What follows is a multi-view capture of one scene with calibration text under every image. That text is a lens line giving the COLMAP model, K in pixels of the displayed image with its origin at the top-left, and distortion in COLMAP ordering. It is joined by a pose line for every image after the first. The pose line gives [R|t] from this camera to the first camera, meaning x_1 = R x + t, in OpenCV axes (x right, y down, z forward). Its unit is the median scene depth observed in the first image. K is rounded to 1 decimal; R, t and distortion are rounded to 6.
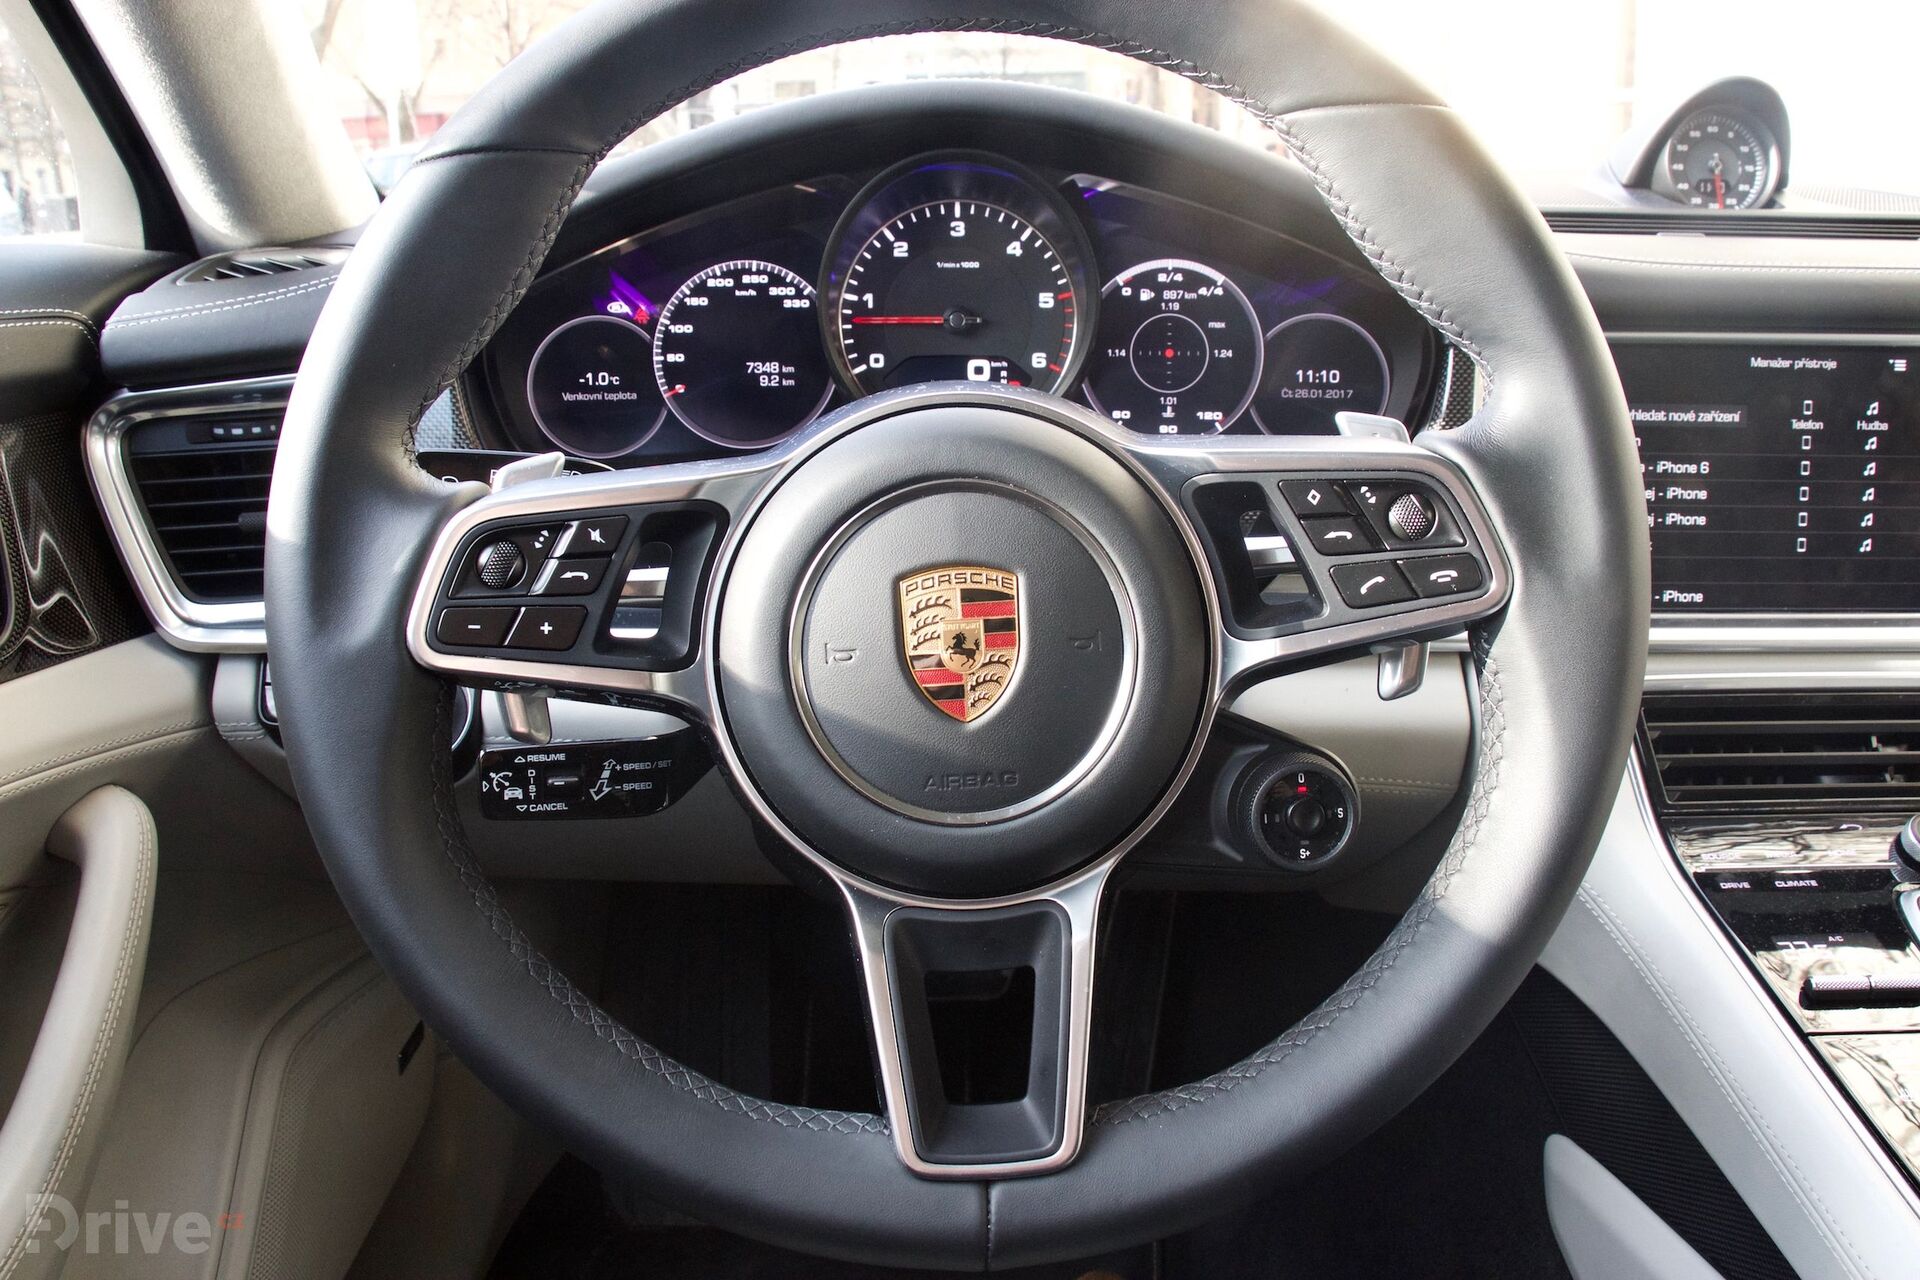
lens RADIAL K [[1545.4, 0, 955.7], [0, 1545.4, 629.5], [0, 0, 1]] dist [-0.185950, 0.127169]
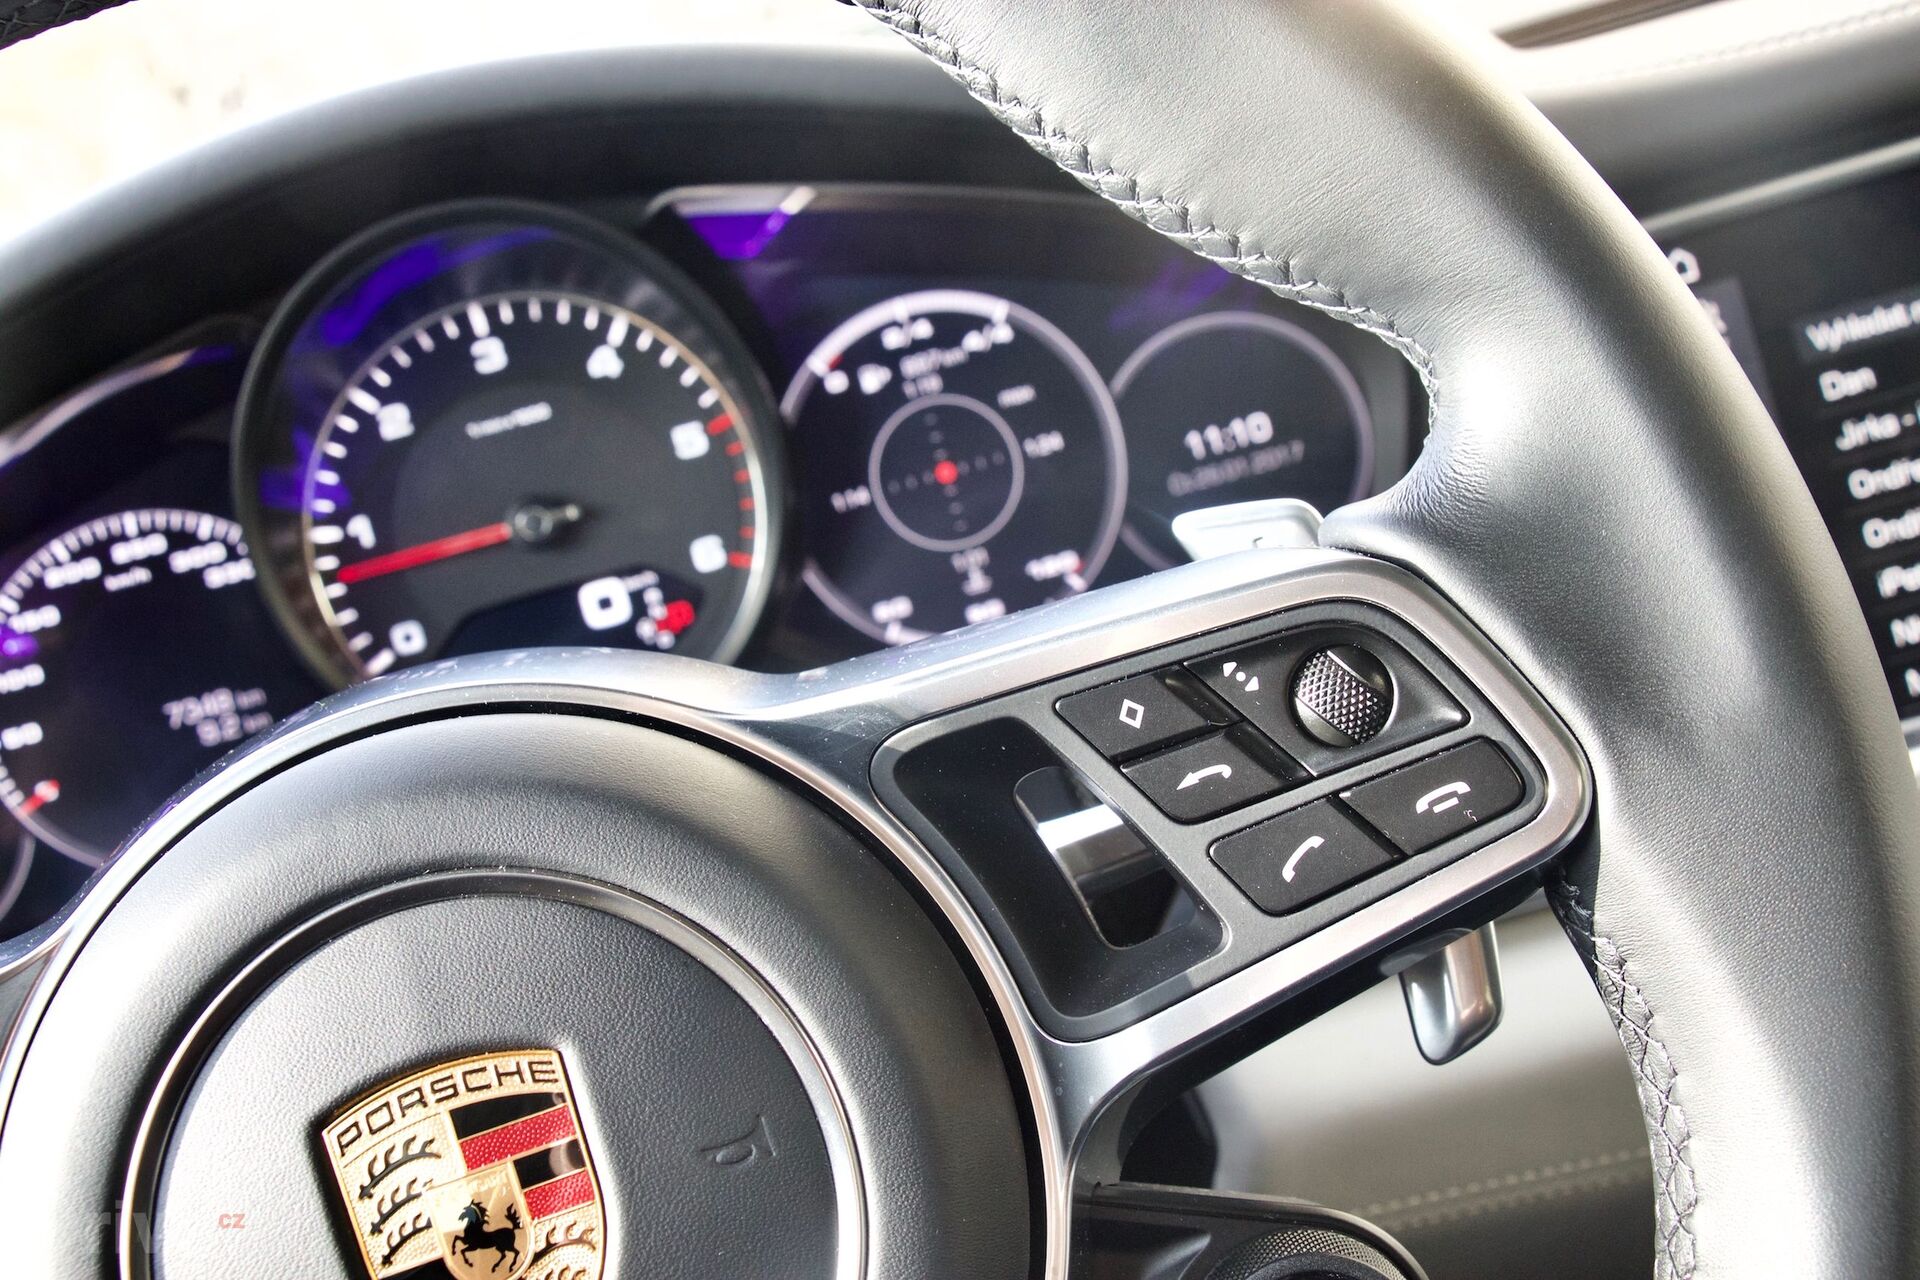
lens RADIAL K [[2655.8, 0, 965.8], [0, 2655.8, 650.7], [0, 0, 1]] dist [-0.002346, 0.000000]
pose [[0.962339, -0.269194, 0.037929, 0.109509], [0.271819, 0.955019, -0.118543, -0.014637], [-0.004312, 0.124389, 0.992224, 0.121436]]
